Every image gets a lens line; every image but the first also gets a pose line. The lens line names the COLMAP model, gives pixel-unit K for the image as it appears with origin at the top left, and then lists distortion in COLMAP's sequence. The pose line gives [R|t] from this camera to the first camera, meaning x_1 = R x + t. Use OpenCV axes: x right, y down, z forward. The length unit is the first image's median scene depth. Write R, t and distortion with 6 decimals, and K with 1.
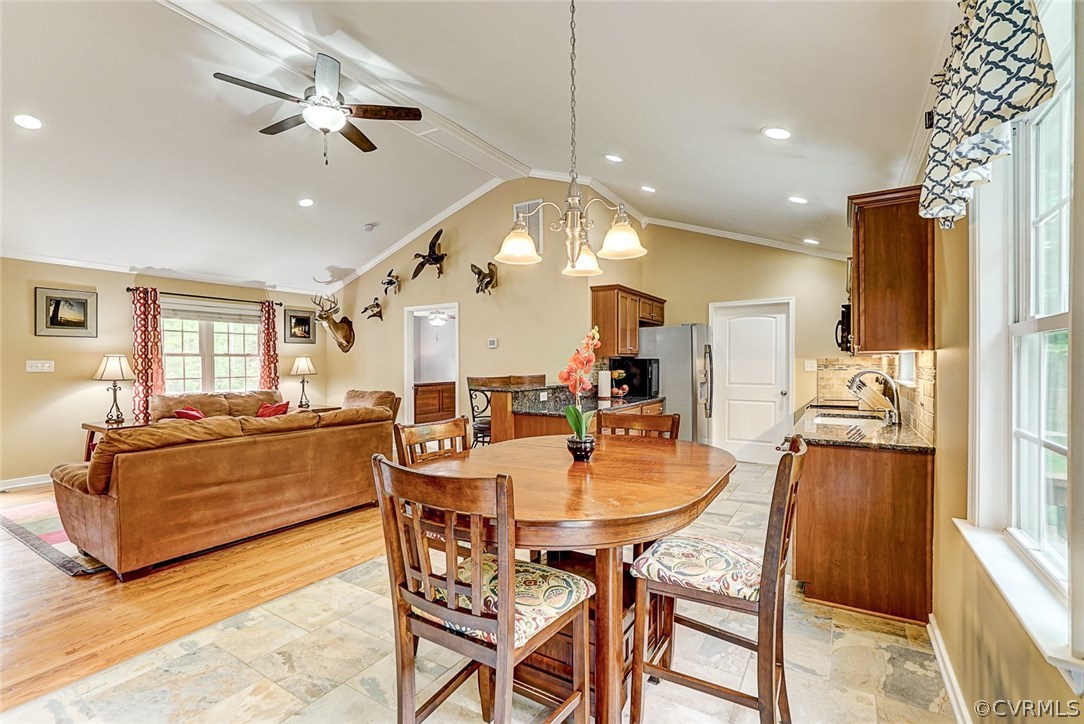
lens RADIAL K [[497.4, 0, 538.5], [0, 497.4, 364.7], [0, 0, 1]] dist [-0.028665, 0.012503]
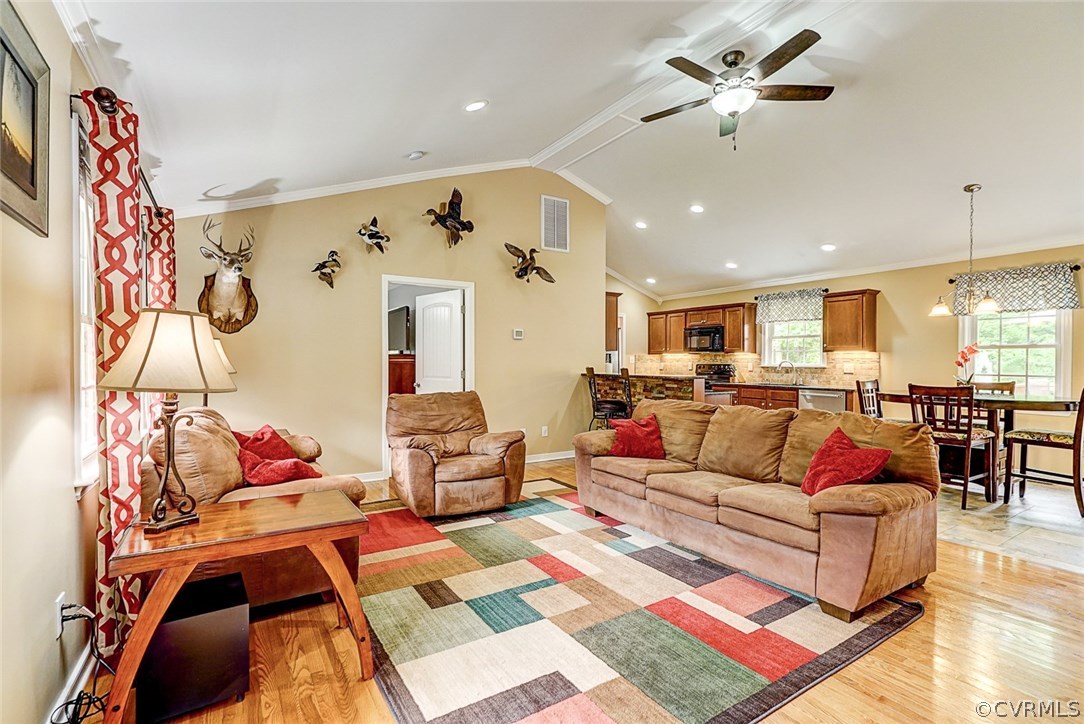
lens RADIAL K [[497.4, 0, 519.6], [0, 497.4, 365.5], [0, 0, 1]] dist [-0.028665, 0.012503]
pose [[0.440469, -0.004780, 0.897755, -0.899208], [-0.000415, 0.999985, 0.005528, 0.009886], [-0.897768, -0.002807, 0.440460, 0.570365]]
